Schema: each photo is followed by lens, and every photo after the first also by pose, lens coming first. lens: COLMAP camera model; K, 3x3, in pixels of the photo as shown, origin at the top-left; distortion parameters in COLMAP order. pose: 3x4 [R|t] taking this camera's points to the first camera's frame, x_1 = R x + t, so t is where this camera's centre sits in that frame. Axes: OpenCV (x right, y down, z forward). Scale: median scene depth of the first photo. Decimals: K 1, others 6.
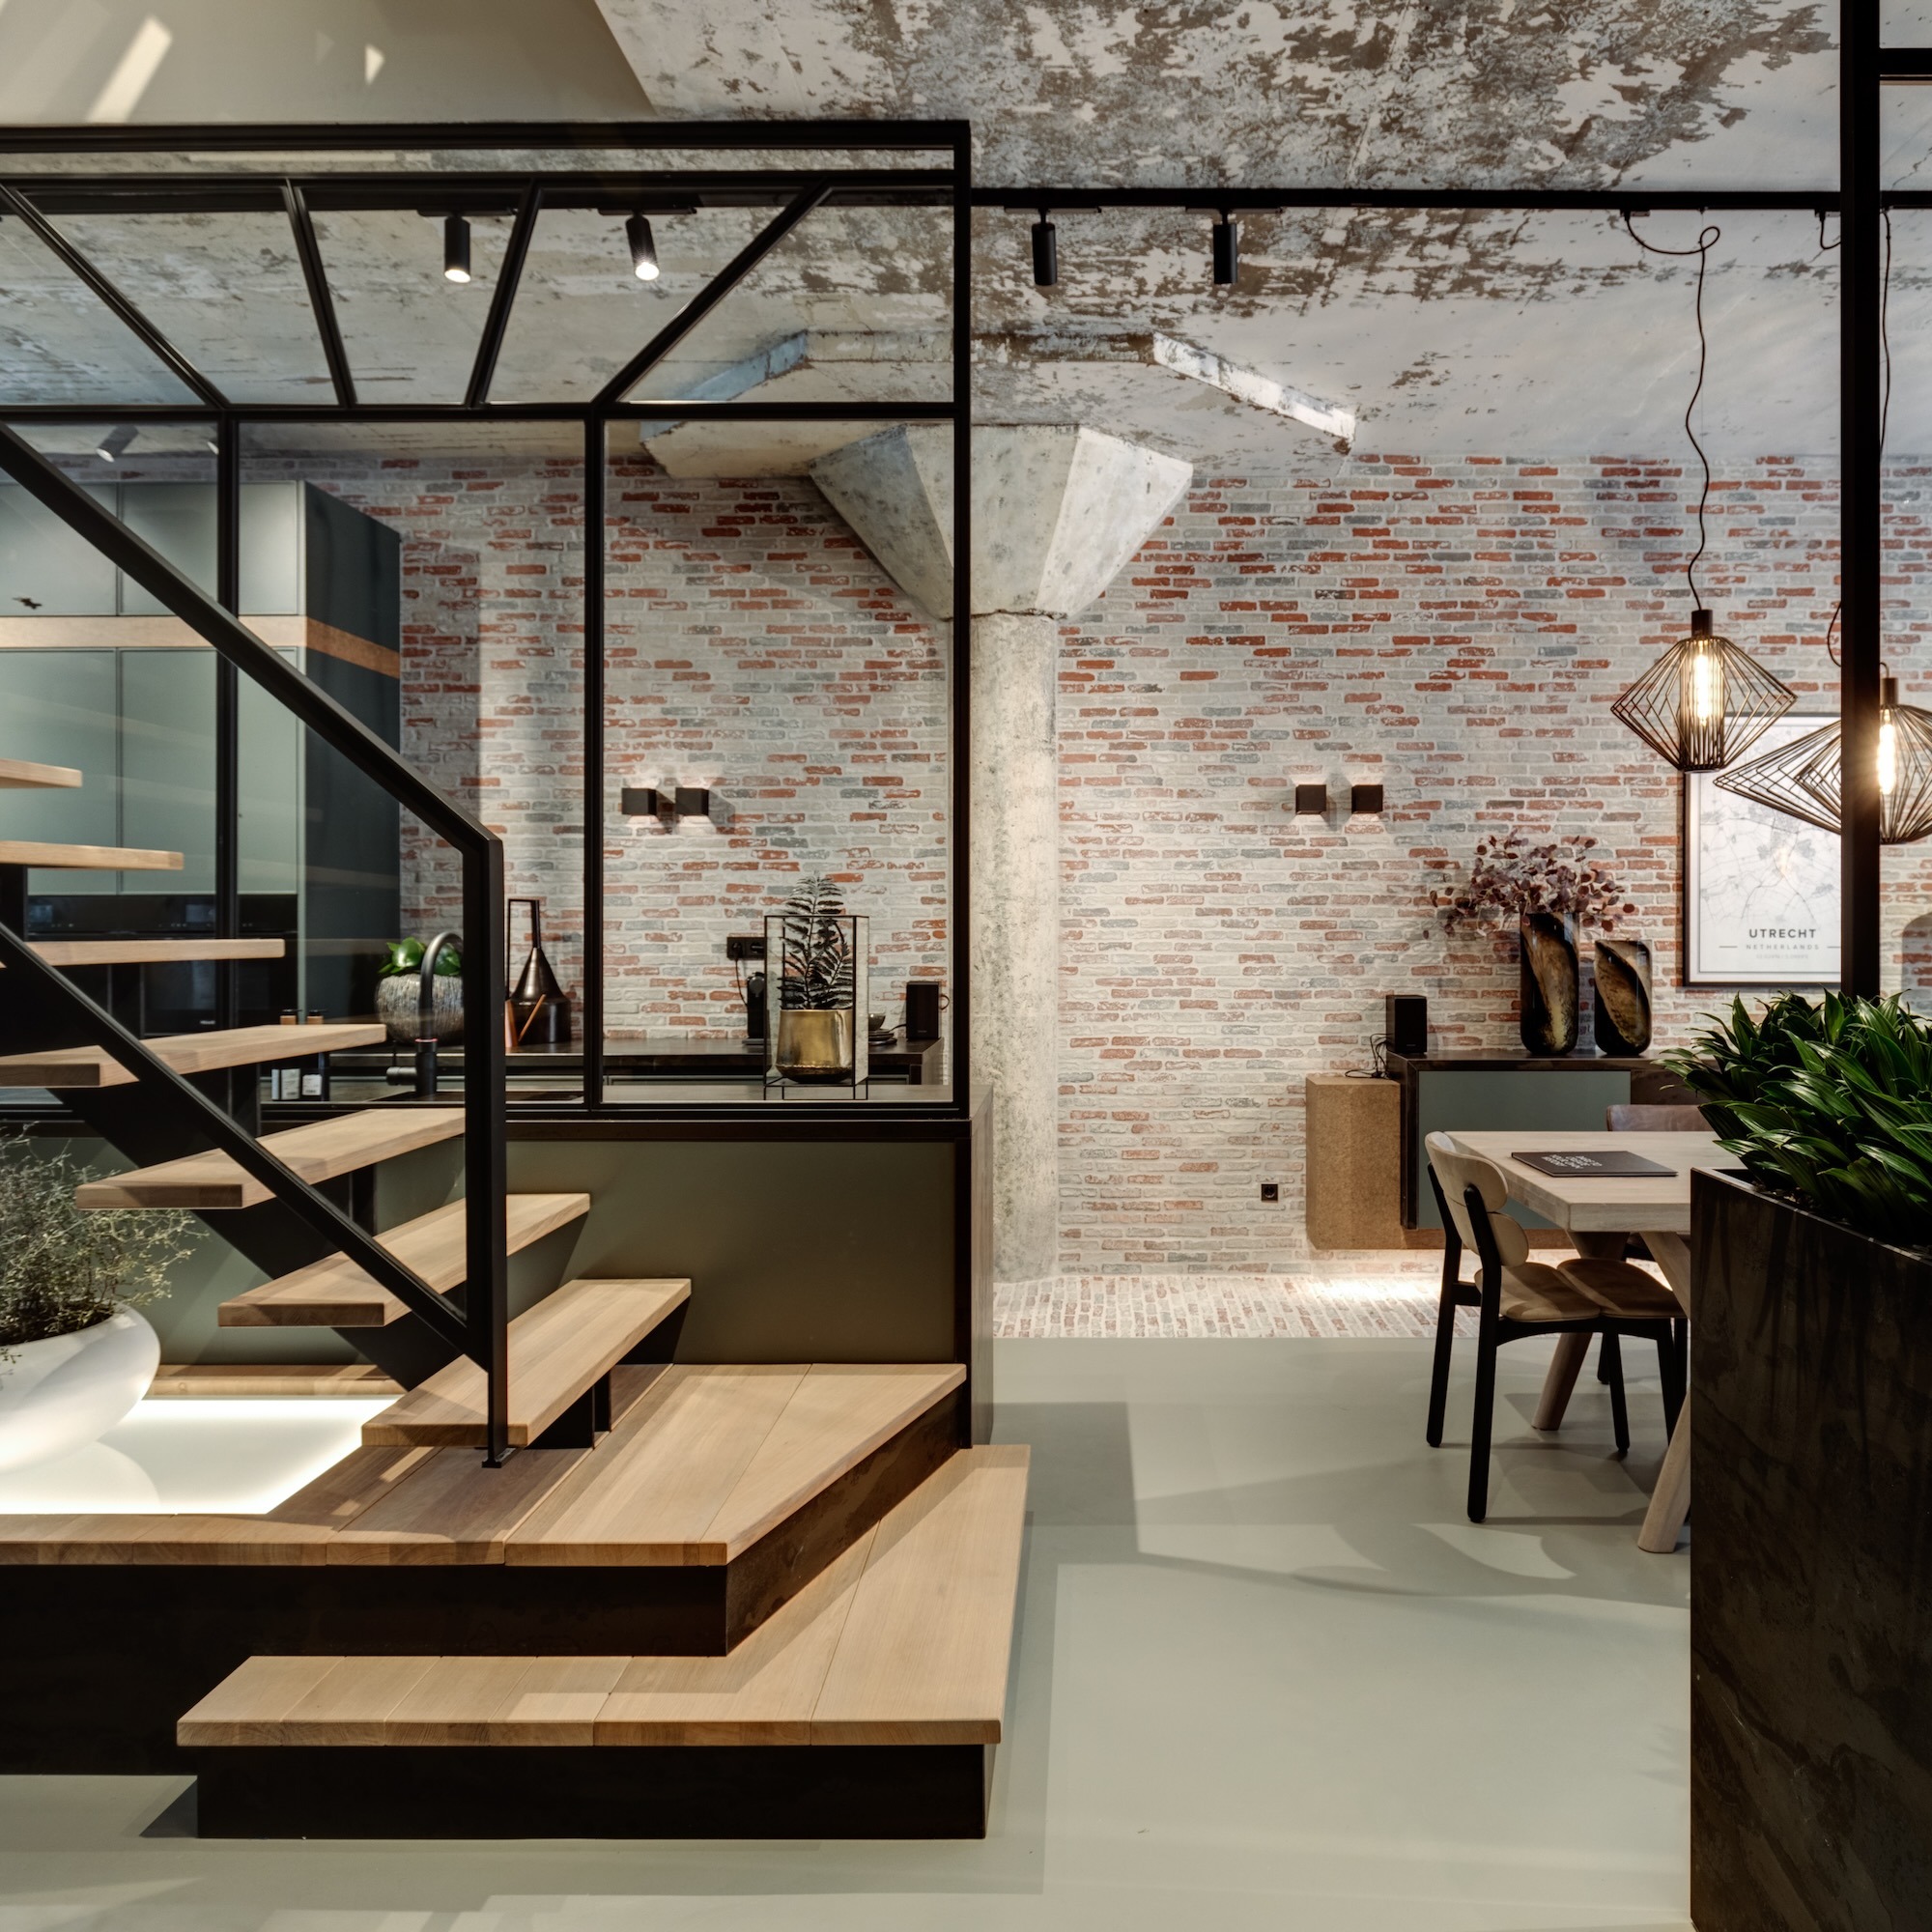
lens RADIAL K [[1424.2, 0, 1034.4], [0, 1424.2, 932.8], [0, 0, 1]] dist [0.003351, -0.002586]
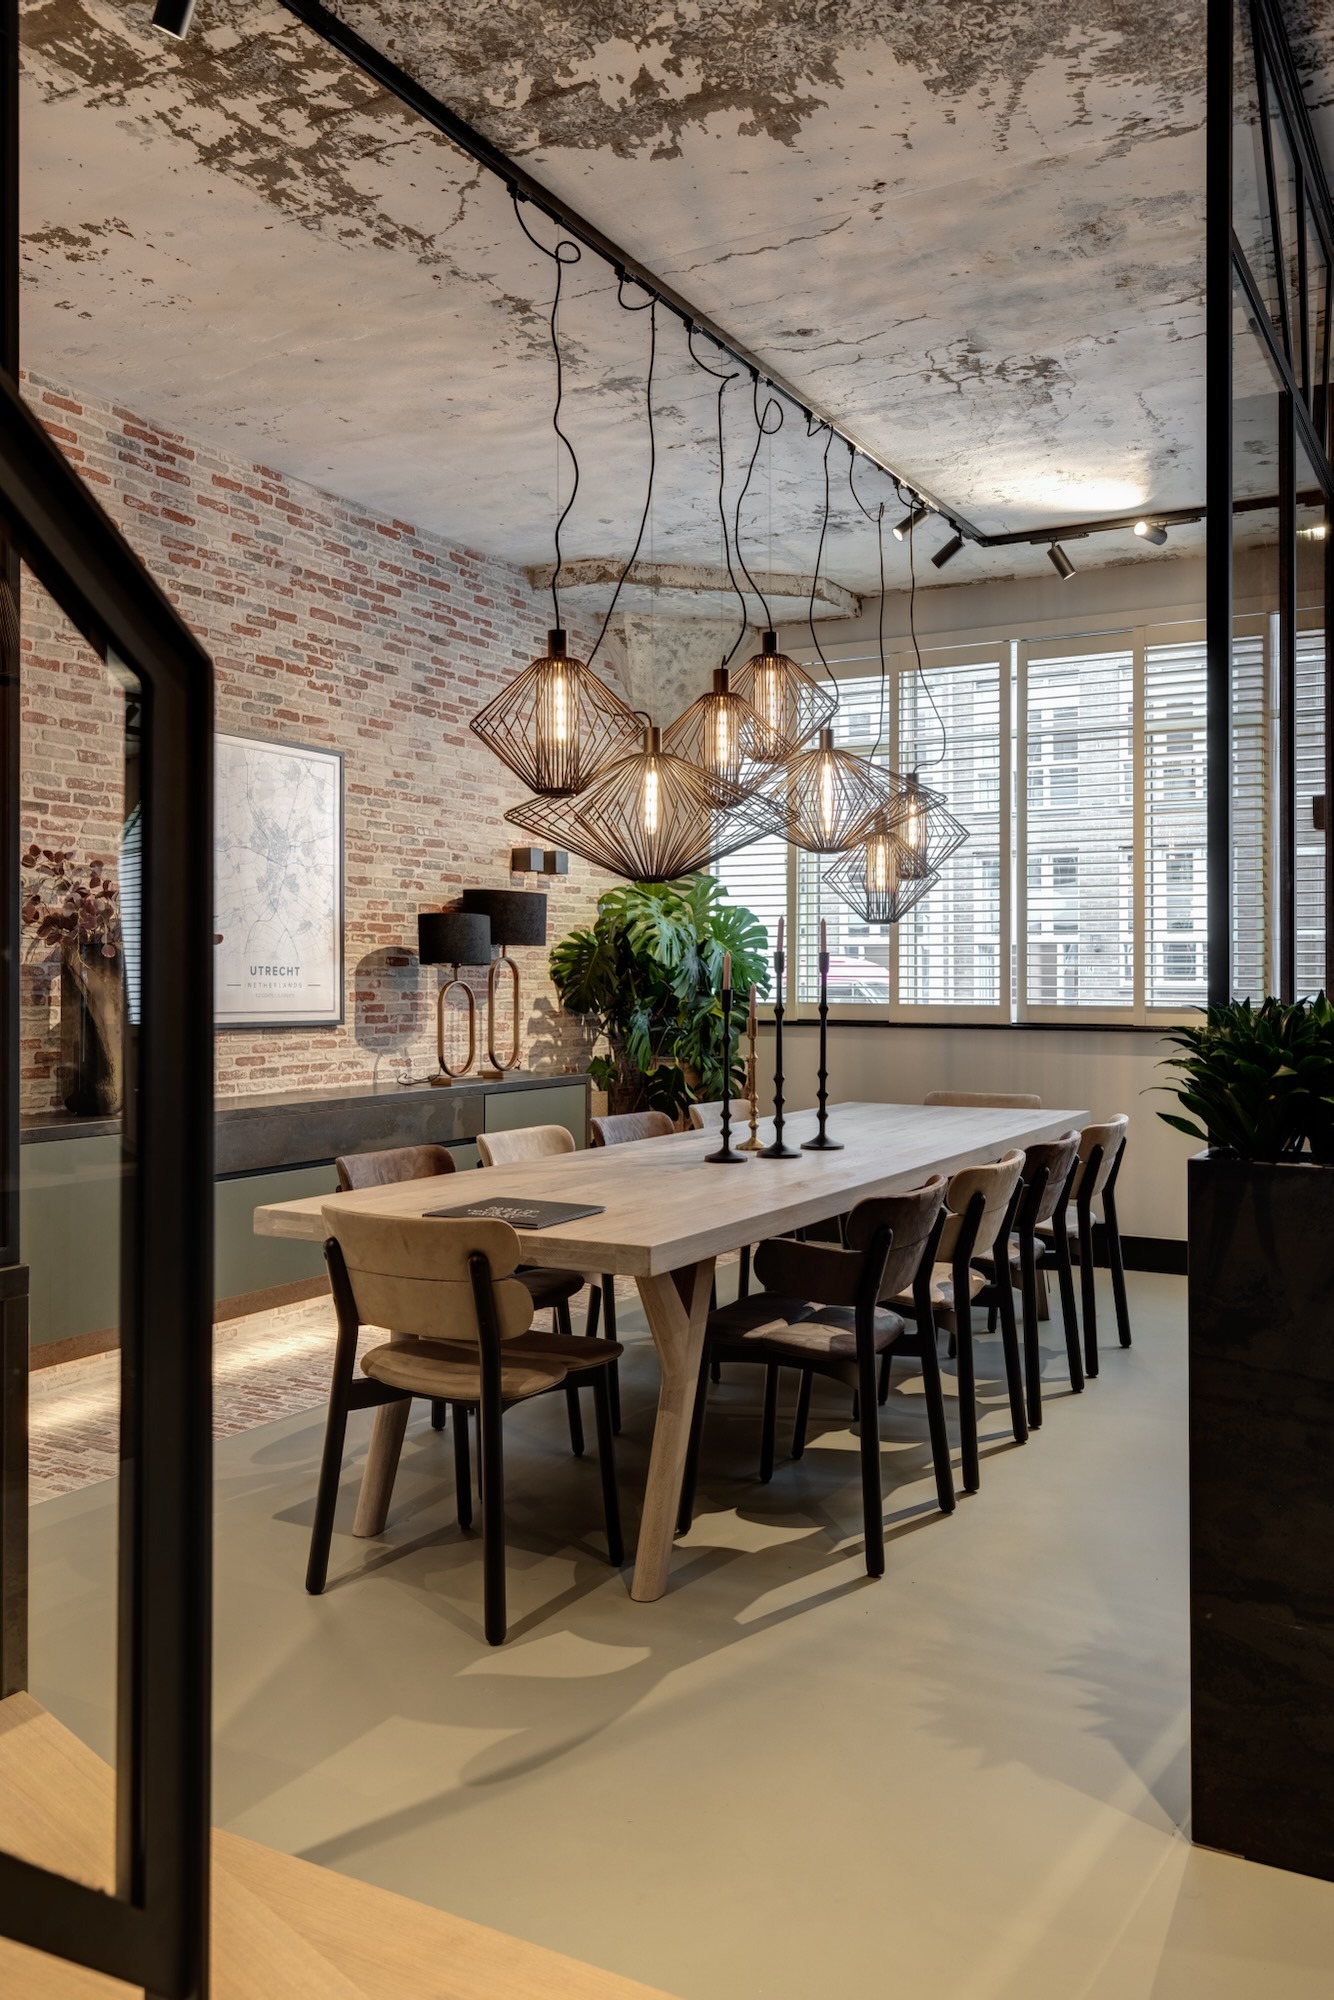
lens RADIAL K [[1590.2, 0, 657.5], [0, 1590.2, 971.5], [0, 0, 1]] dist [0.015875, -0.000465]
pose [[0.482802, 0.008610, 0.875687, -0.362629], [-0.002130, 0.999960, -0.008657, 0.012141], [-0.875727, 0.002314, 0.482801, 0.336095]]
